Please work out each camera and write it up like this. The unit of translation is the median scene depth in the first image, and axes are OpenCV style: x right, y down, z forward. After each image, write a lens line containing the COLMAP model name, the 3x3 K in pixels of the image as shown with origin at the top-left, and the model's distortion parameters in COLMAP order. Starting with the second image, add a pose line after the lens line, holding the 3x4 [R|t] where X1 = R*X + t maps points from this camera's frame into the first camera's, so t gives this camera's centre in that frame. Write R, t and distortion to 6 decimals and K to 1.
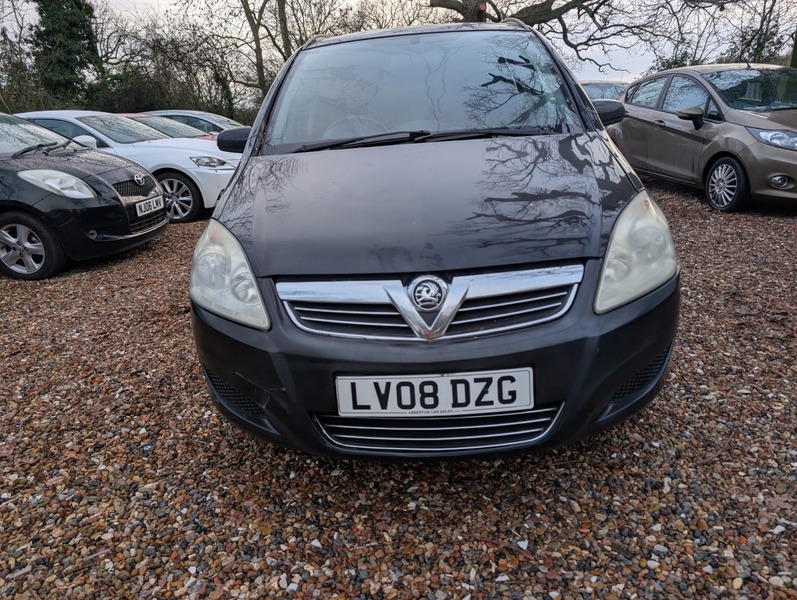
lens RADIAL K [[583.4, 0, 395.5], [0, 583.4, 307.8], [0, 0, 1]] dist [0.037860, -0.035005]
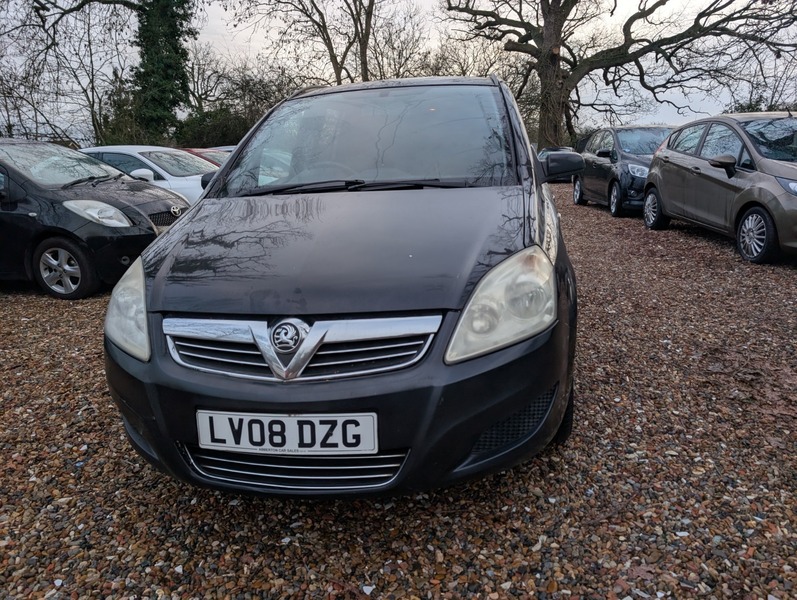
lens RADIAL K [[580.5, 0, 409.4], [0, 580.5, 304.1], [0, 0, 1]] dist [0.035696, -0.033198]
pose [[0.992810, 0.048628, -0.109378, 0.361189], [-0.055215, 0.996787, -0.058026, -0.030590], [0.106205, 0.063648, 0.992305, -0.019365]]
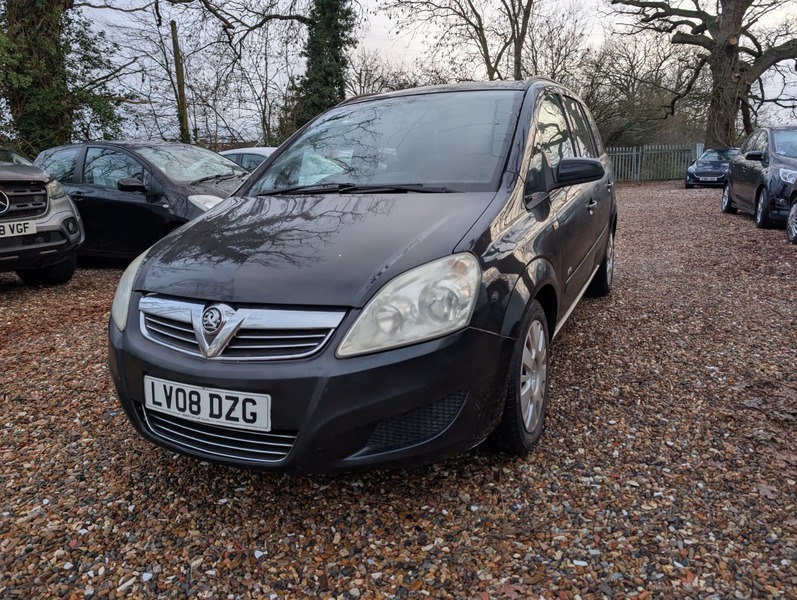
lens RADIAL K [[578.3, 0, 397.3], [0, 578.3, 301.2], [0, 0, 1]] dist [0.033925, -0.029564]
pose [[0.917553, 0.121578, -0.378571, 0.791753], [-0.145035, 0.988844, -0.033959, -0.069850], [0.370219, 0.086065, 0.924949, 0.032035]]
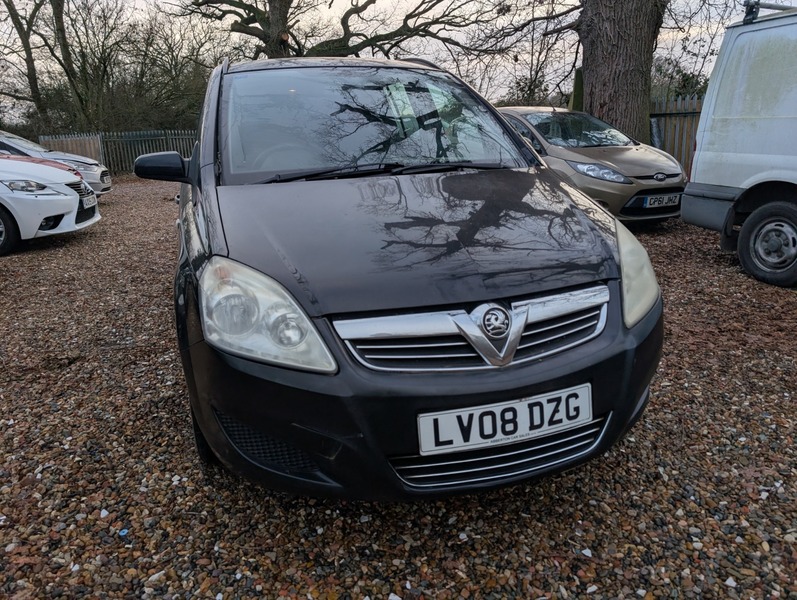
lens RADIAL K [[582.0, 0, 403.5], [0, 582.0, 293.5], [0, 0, 1]] dist [0.031881, -0.027551]
pose [[0.938325, -0.057858, 0.340880, -0.410207], [0.078586, 0.995784, -0.047304, -0.034900], [-0.336706, 0.071174, 0.938916, 0.086417]]
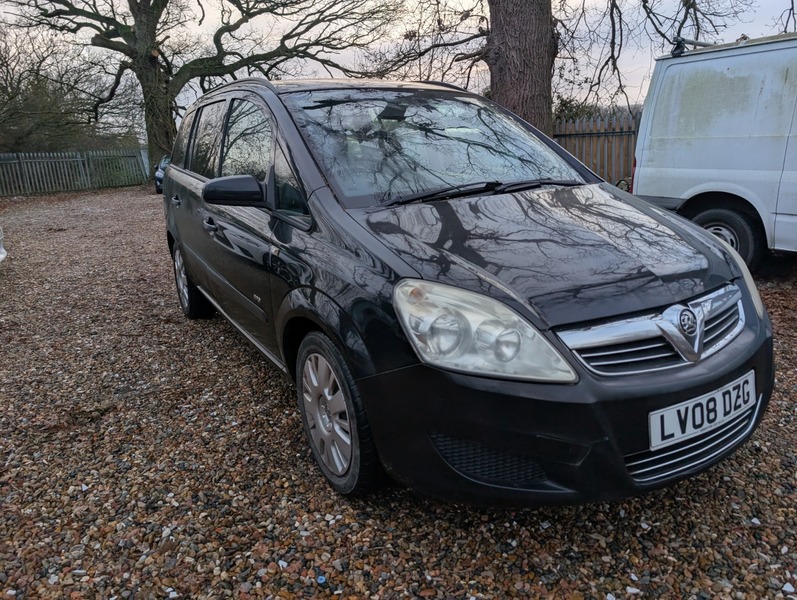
lens RADIAL K [[580.0, 0, 419.1], [0, 580.0, 296.3], [0, 0, 1]] dist [0.031341, -0.027267]
pose [[0.824168, -0.109115, 0.555735, -0.917667], [0.161235, 0.985865, -0.045547, -0.096349], [-0.542910, 0.127142, 0.830111, 0.319468]]
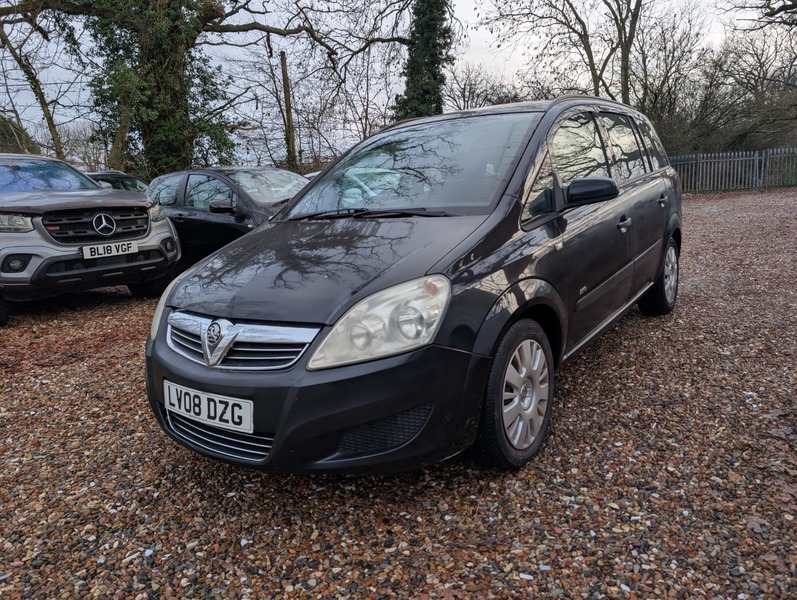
lens RADIAL K [[578.3, 0, 397.3], [0, 578.3, 301.2], [0, 0, 1]] dist [0.033925, -0.029564]
pose [[0.830646, 0.122506, -0.543157, 1.066569], [-0.162787, 0.986306, -0.026493, -0.121918], [0.532473, 0.110425, 0.839213, 0.069050]]
